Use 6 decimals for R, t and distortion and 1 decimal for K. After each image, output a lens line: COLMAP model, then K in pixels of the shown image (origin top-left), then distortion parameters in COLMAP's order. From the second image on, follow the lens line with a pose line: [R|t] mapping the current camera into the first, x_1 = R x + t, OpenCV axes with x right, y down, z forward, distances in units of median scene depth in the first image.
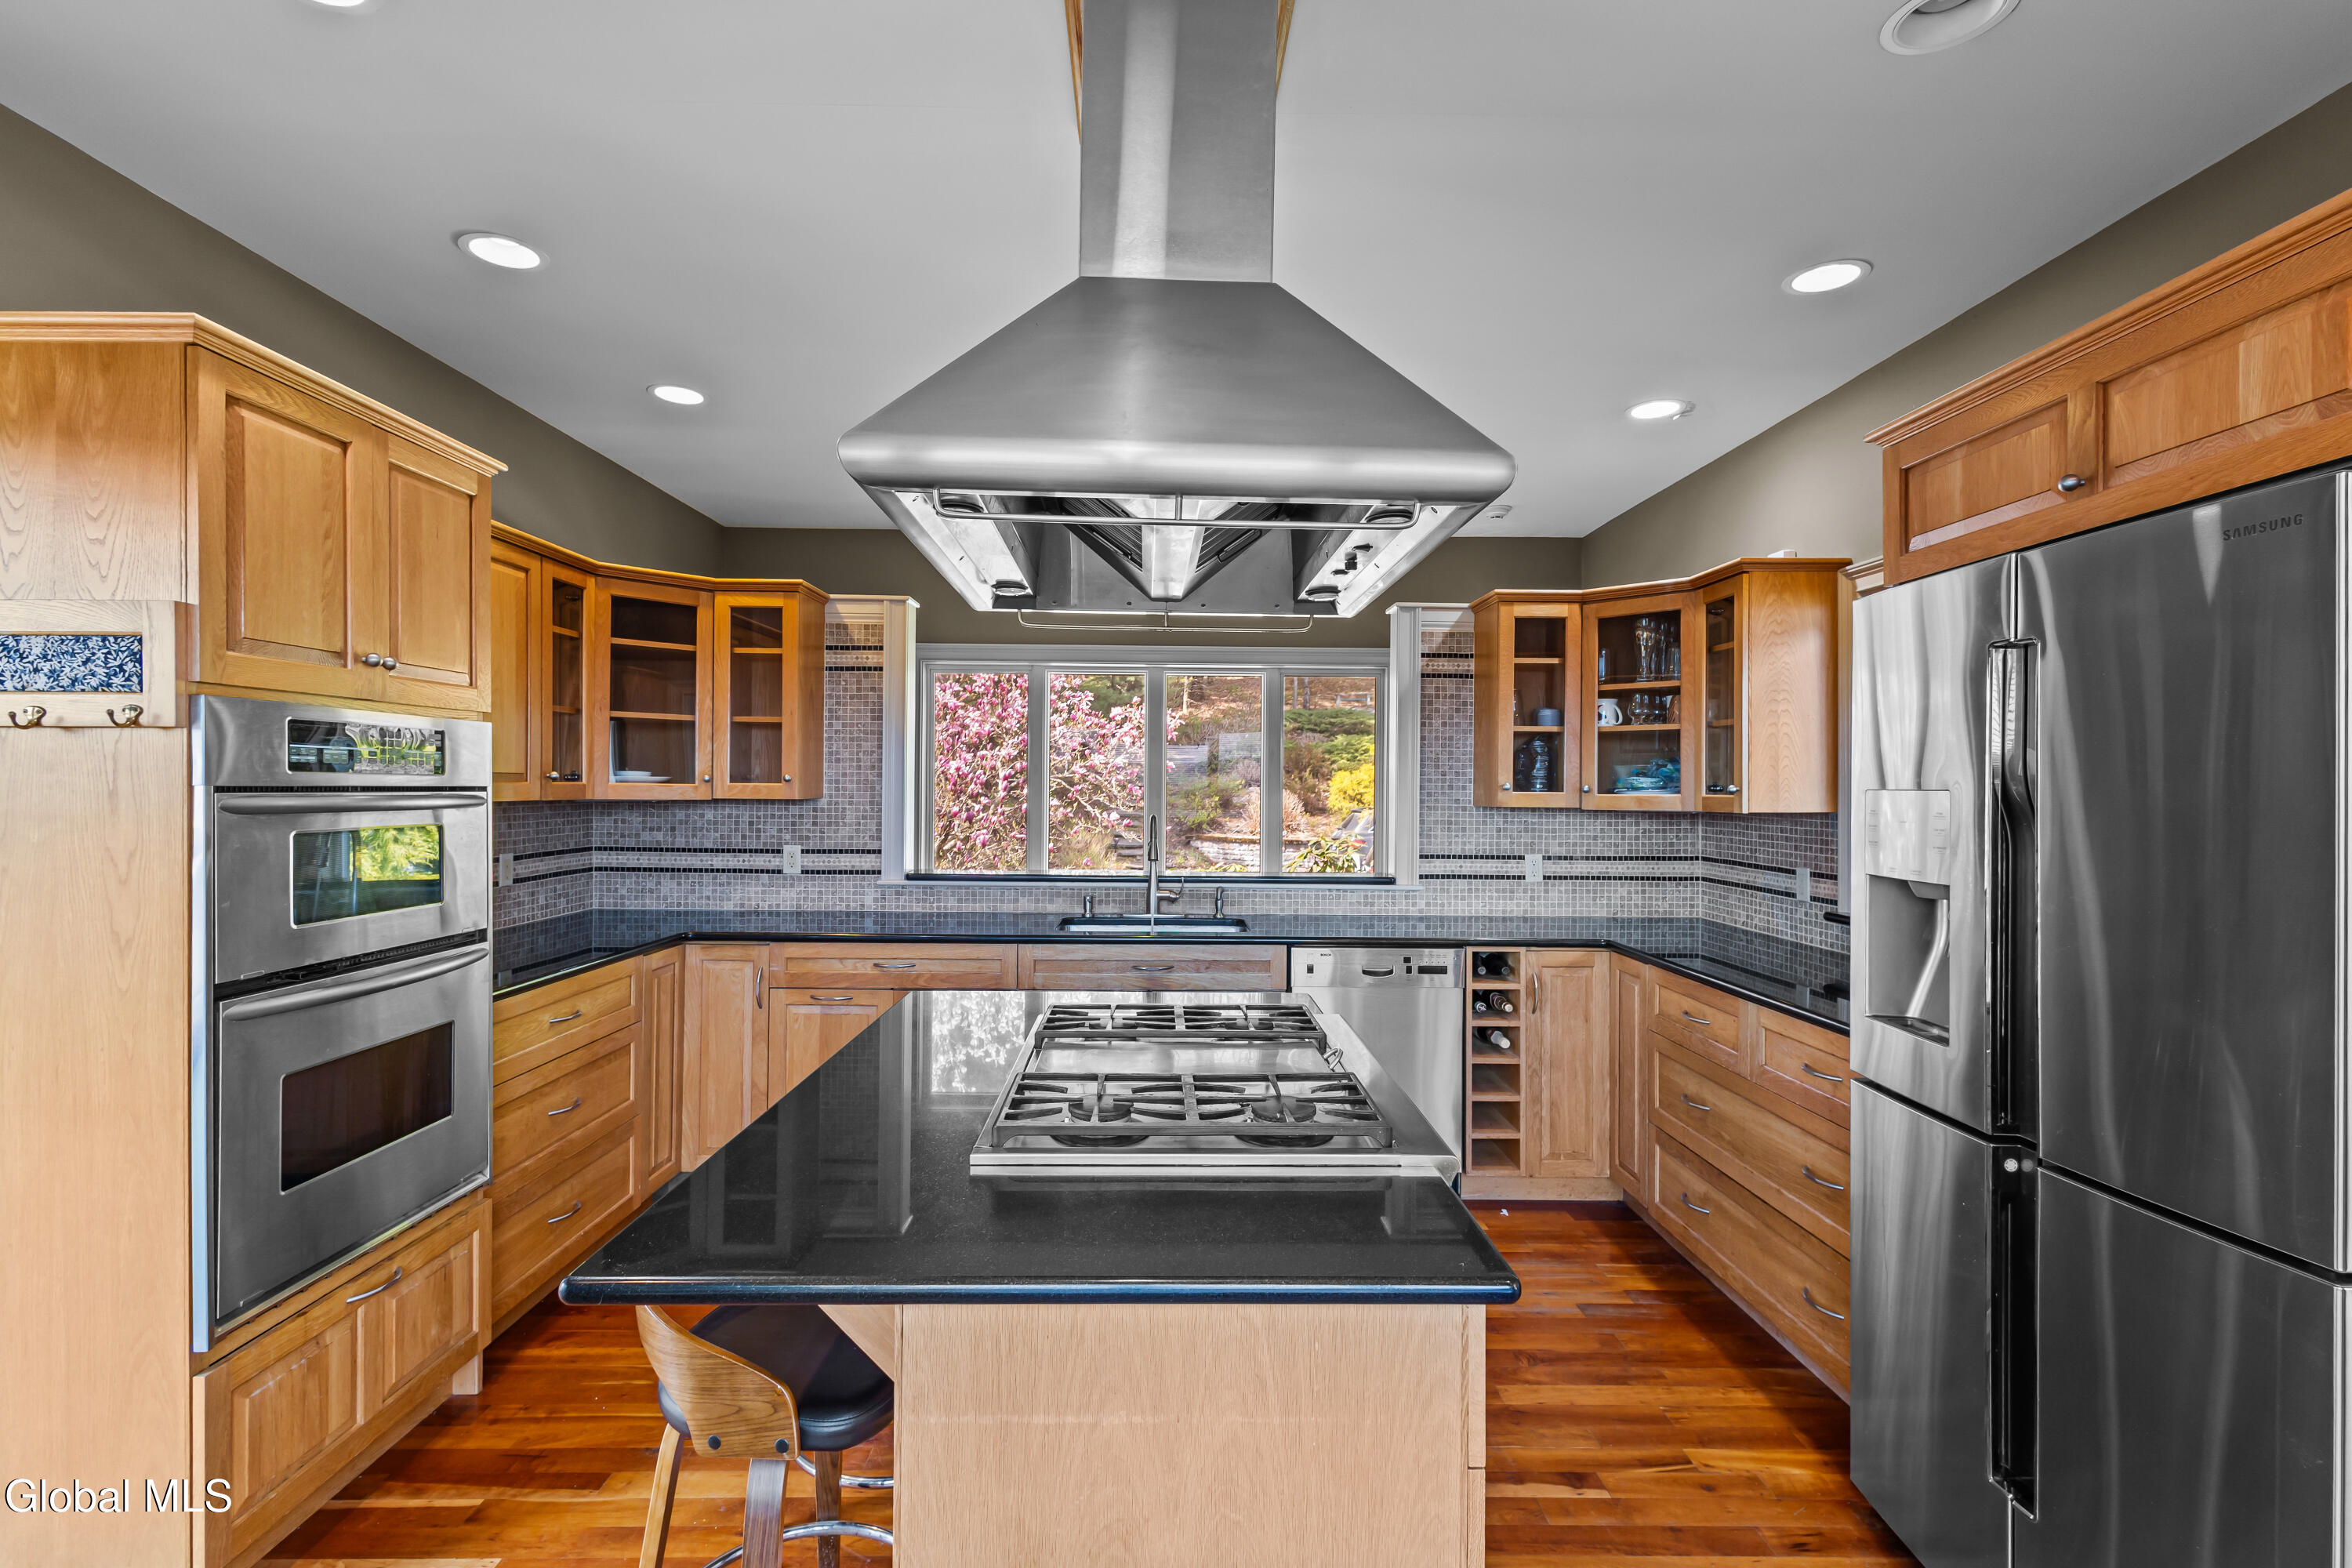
lens RADIAL K [[1088.4, 0, 1176.9], [0, 1088.4, 783.6], [0, 0, 1]] dist [0.011401, 0.000001]
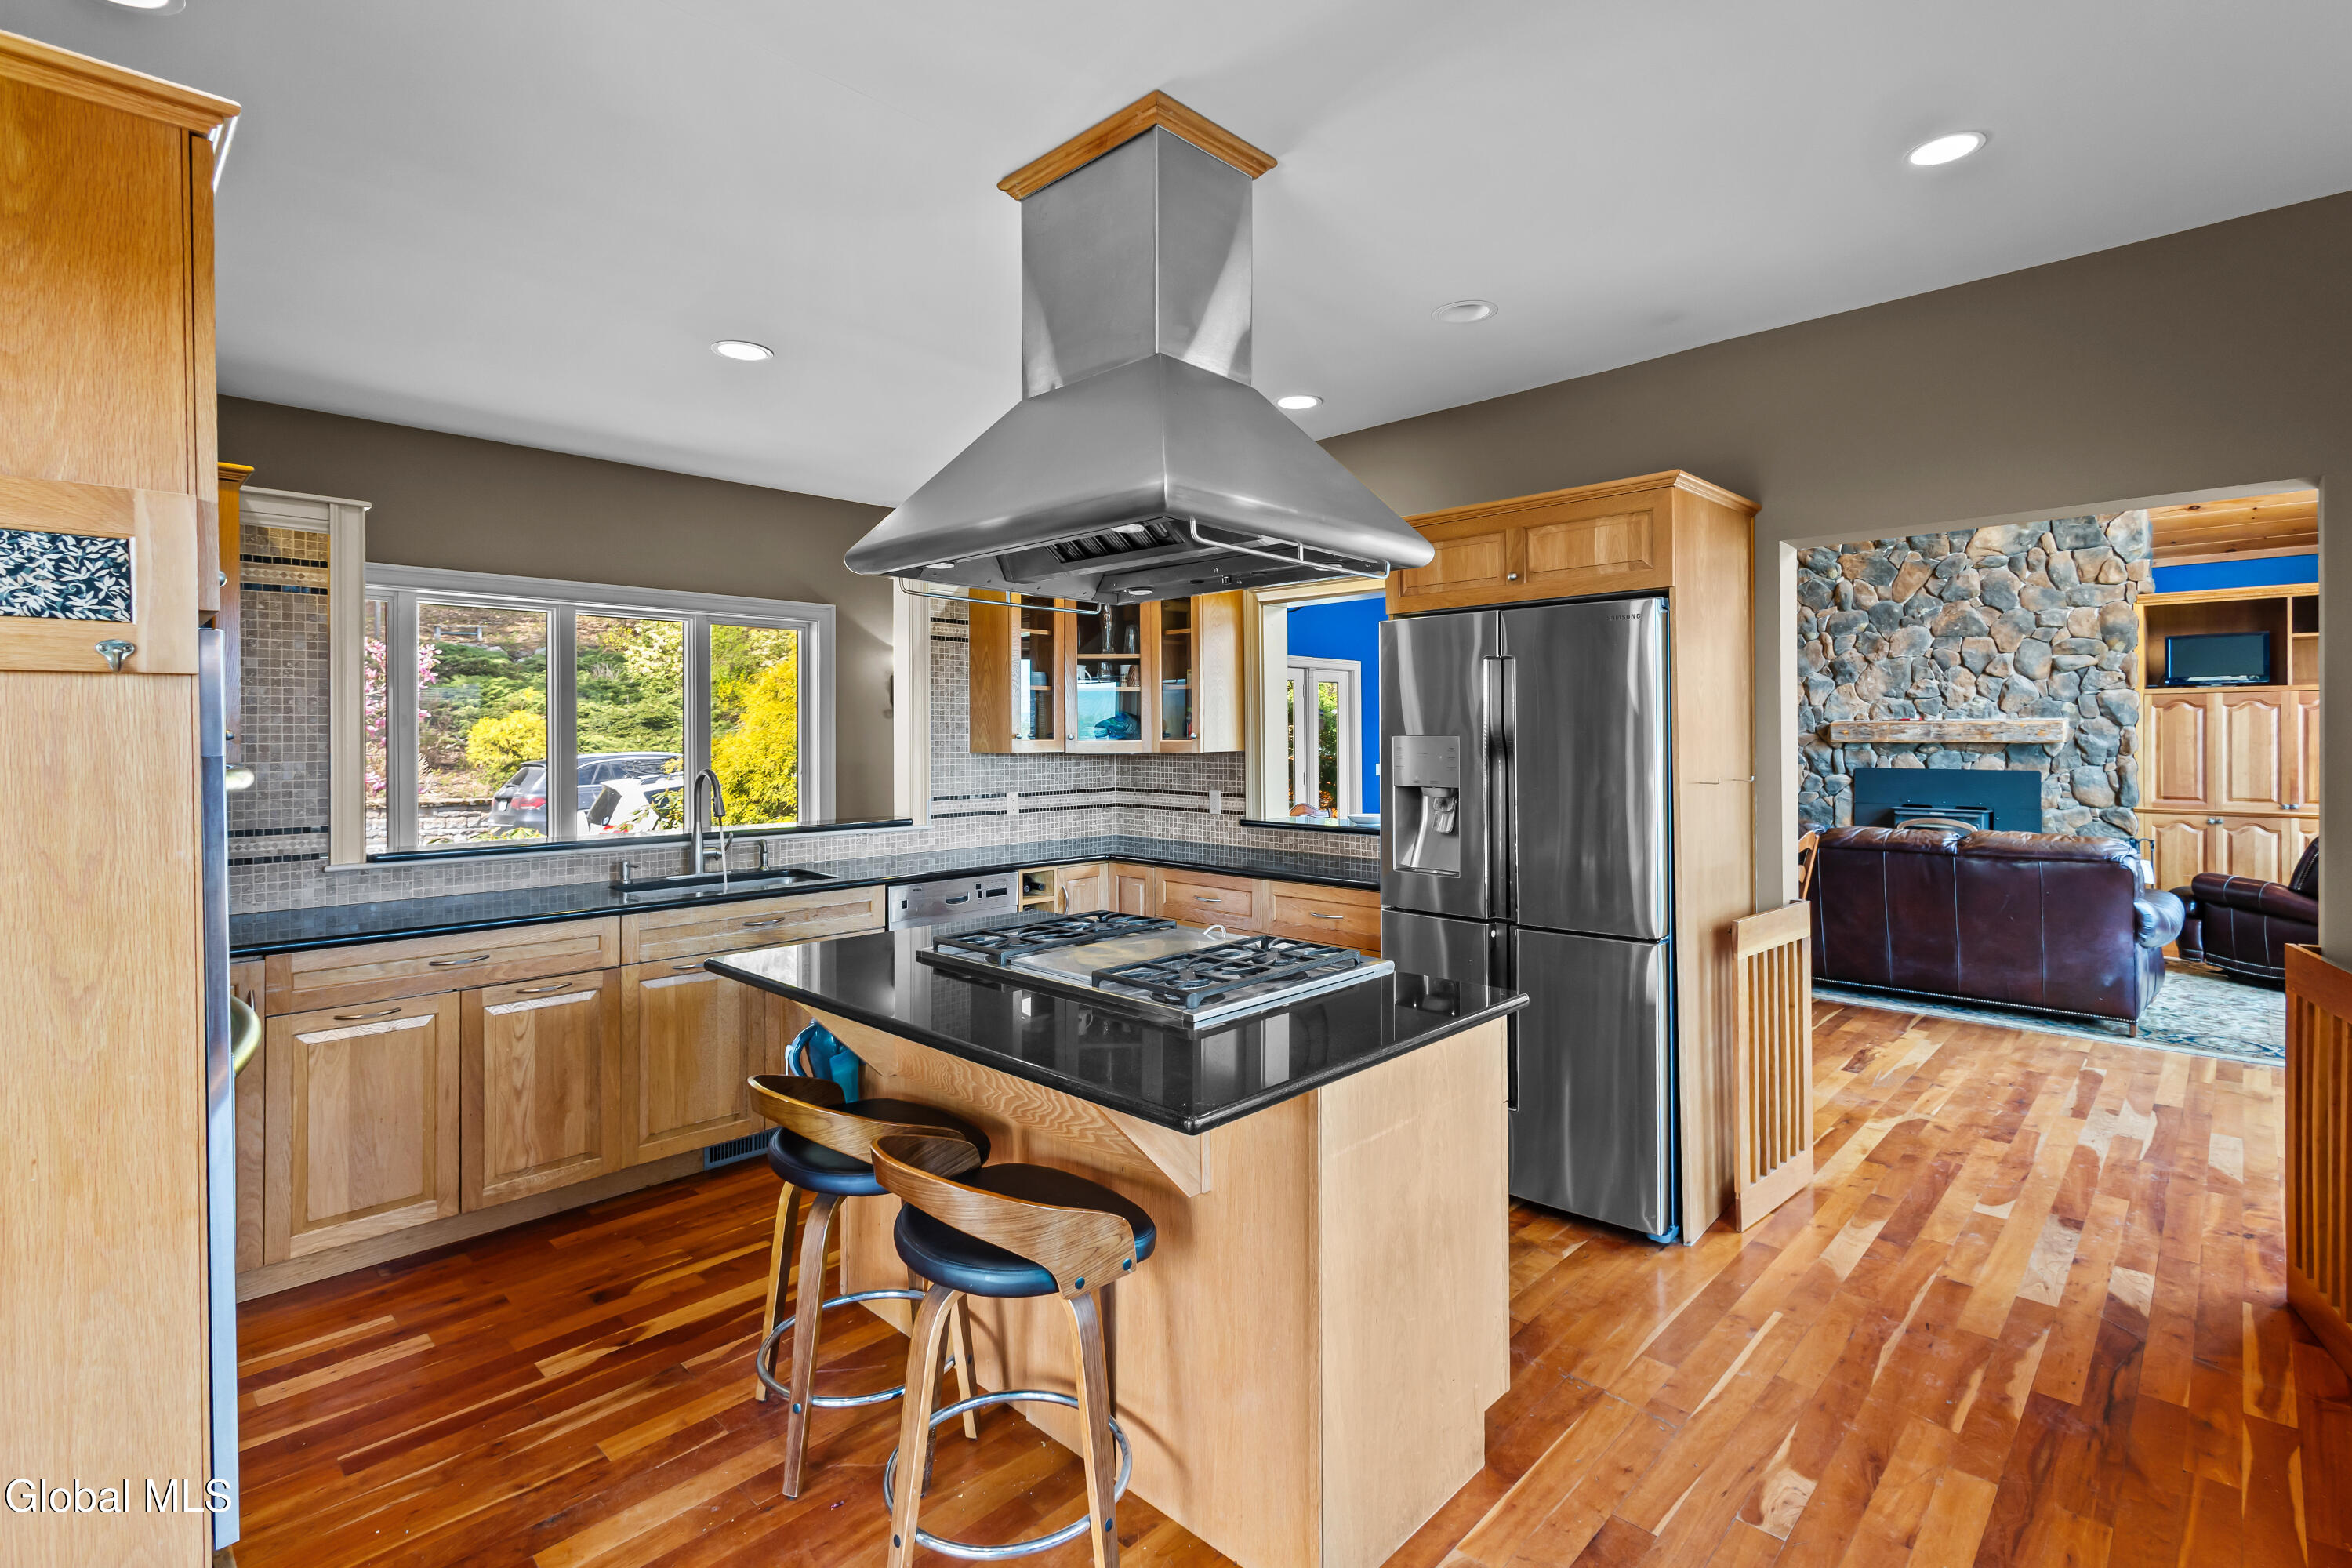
lens RADIAL K [[1088.4, 0, 1196.7], [0, 1088.4, 733.7], [0, 0, 1]] dist [0.011401, 0.000001]
pose [[0.704640, -0.009703, 0.709499, -0.408964], [0.007620, 0.999952, 0.006108, -0.005240], [-0.709524, 0.001102, 0.704680, 0.017683]]
